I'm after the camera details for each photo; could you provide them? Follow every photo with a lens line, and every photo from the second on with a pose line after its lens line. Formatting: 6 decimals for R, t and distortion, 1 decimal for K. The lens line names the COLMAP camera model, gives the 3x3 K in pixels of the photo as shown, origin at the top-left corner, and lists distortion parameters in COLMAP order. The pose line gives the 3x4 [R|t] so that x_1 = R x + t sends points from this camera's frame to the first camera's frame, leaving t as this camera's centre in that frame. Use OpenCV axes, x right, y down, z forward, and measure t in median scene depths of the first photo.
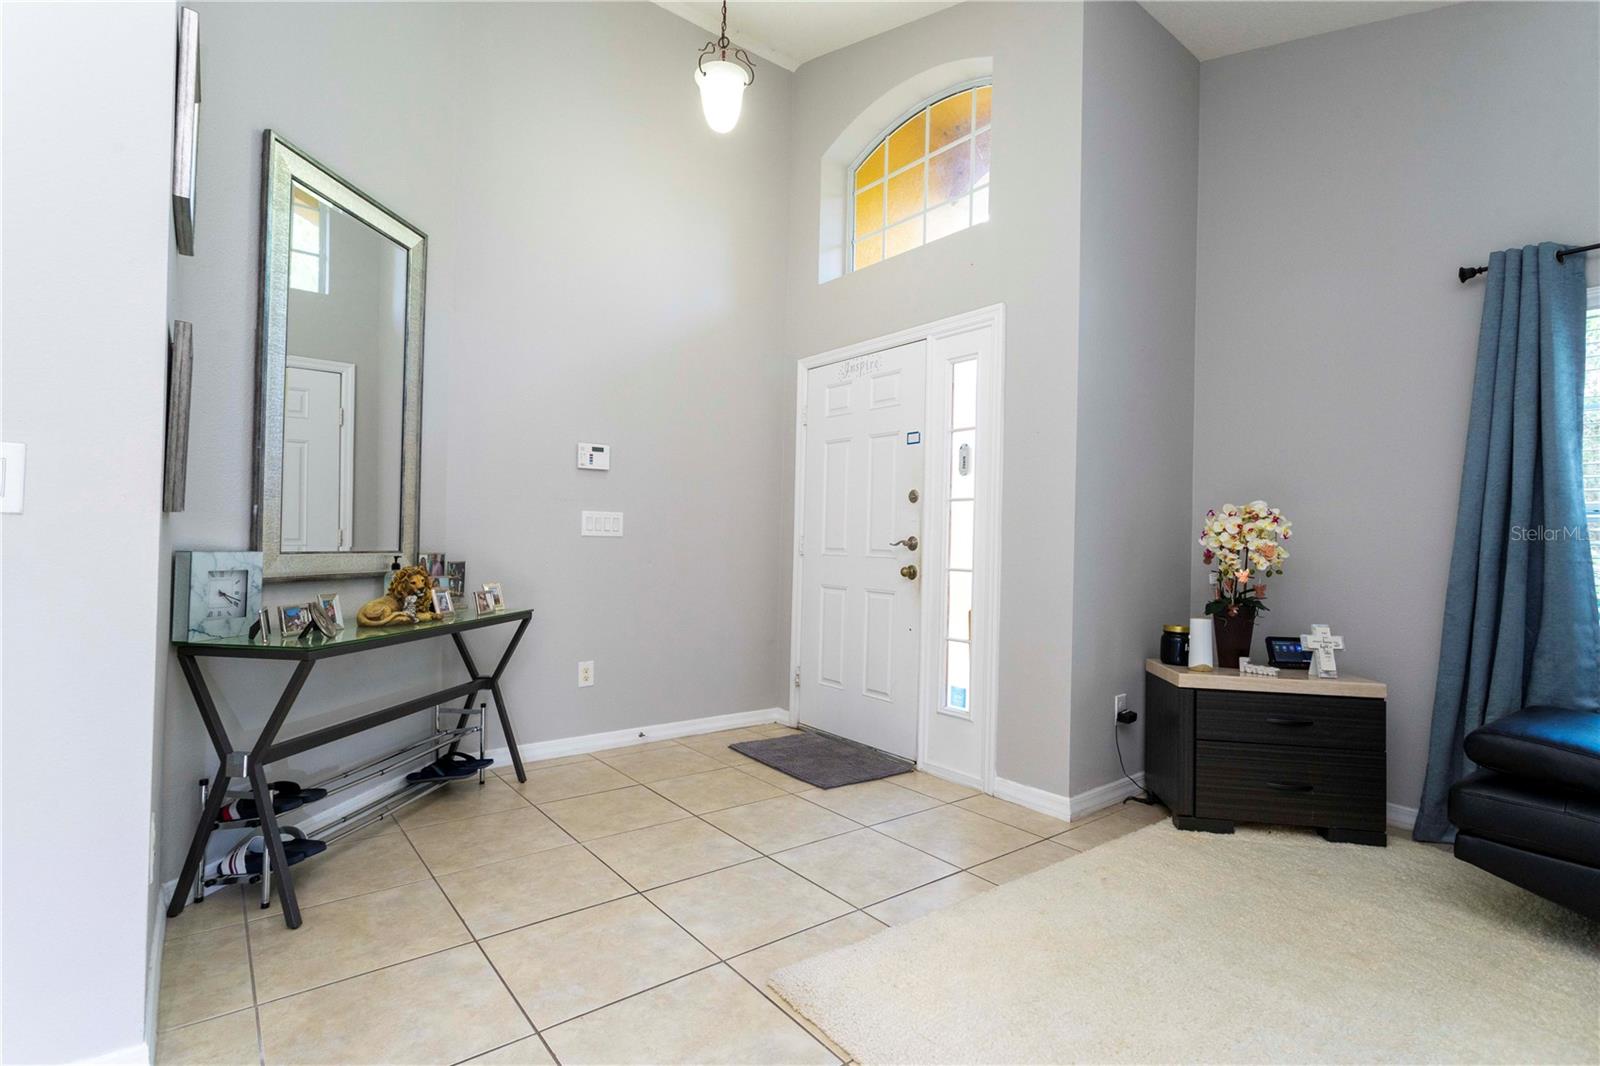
lens RADIAL K [[753.0, 0, 803.3], [0, 753.0, 532.9], [0, 0, 1]] dist [-0.009258, 0.004683]
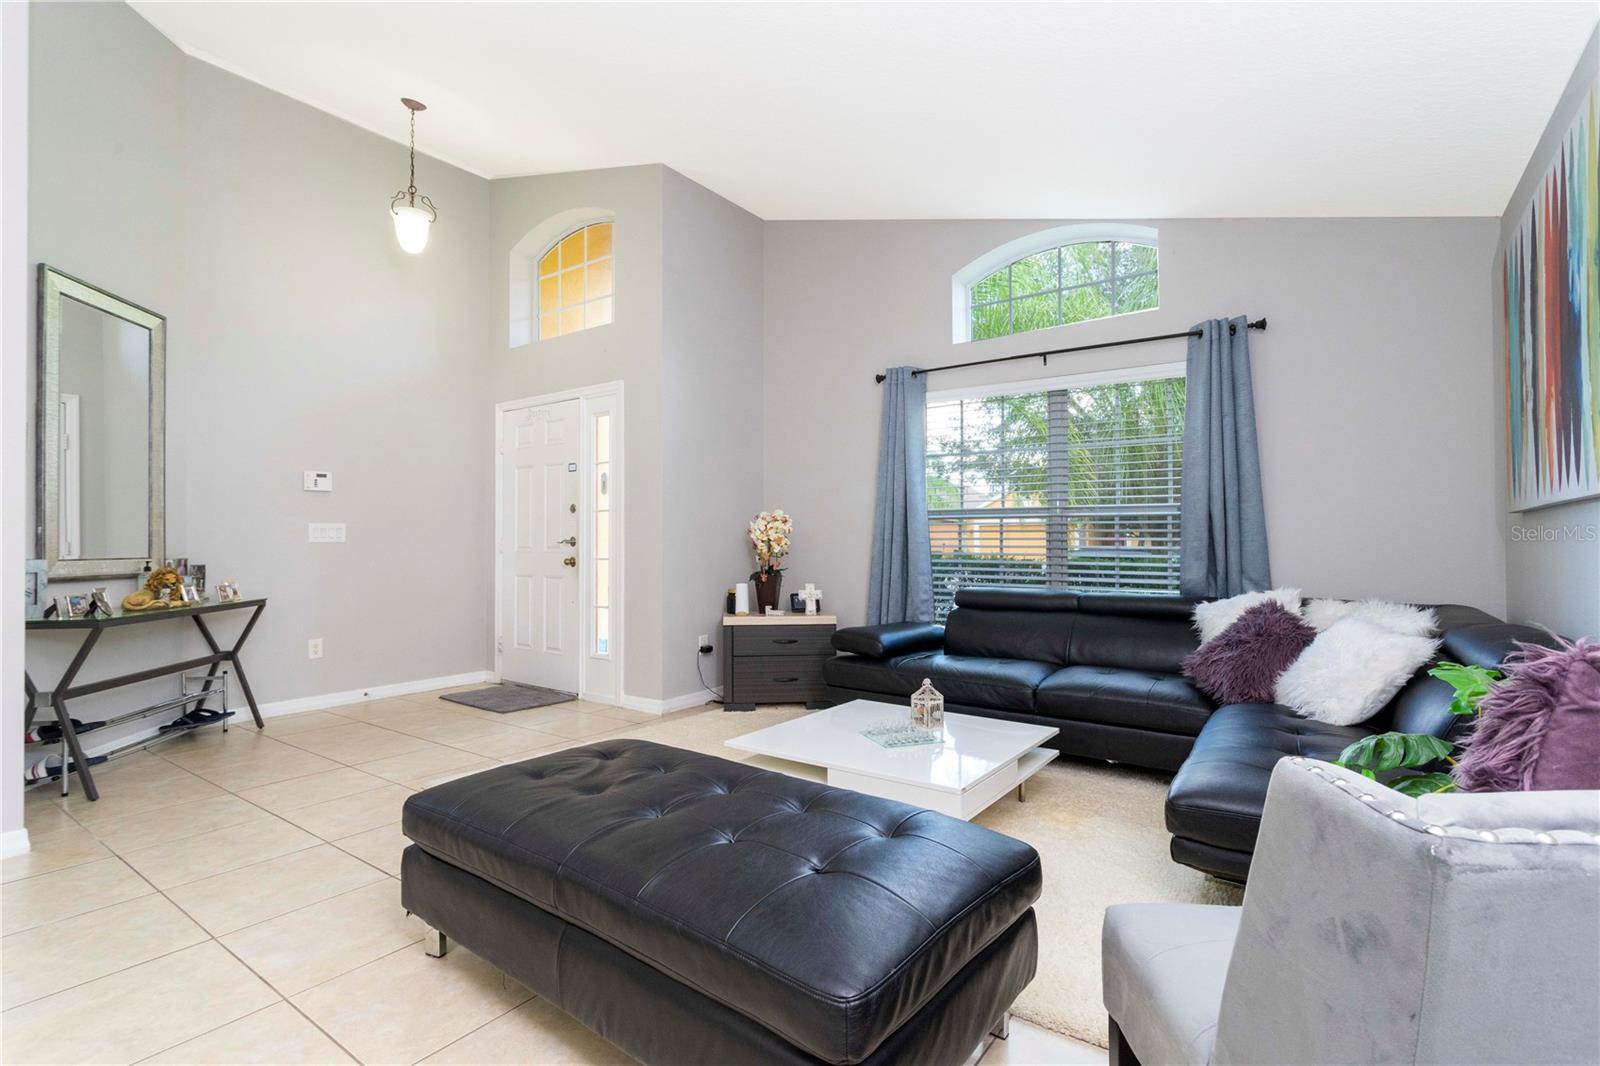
lens RADIAL K [[753.0, 0, 803.9], [0, 753.0, 532.1], [0, 0, 1]] dist [-0.009258, 0.004683]
pose [[0.961452, -0.023063, 0.274006, 0.205889], [0.022628, 0.999733, 0.004748, -0.001043], [-0.274042, 0.001635, 0.961716, -0.572770]]
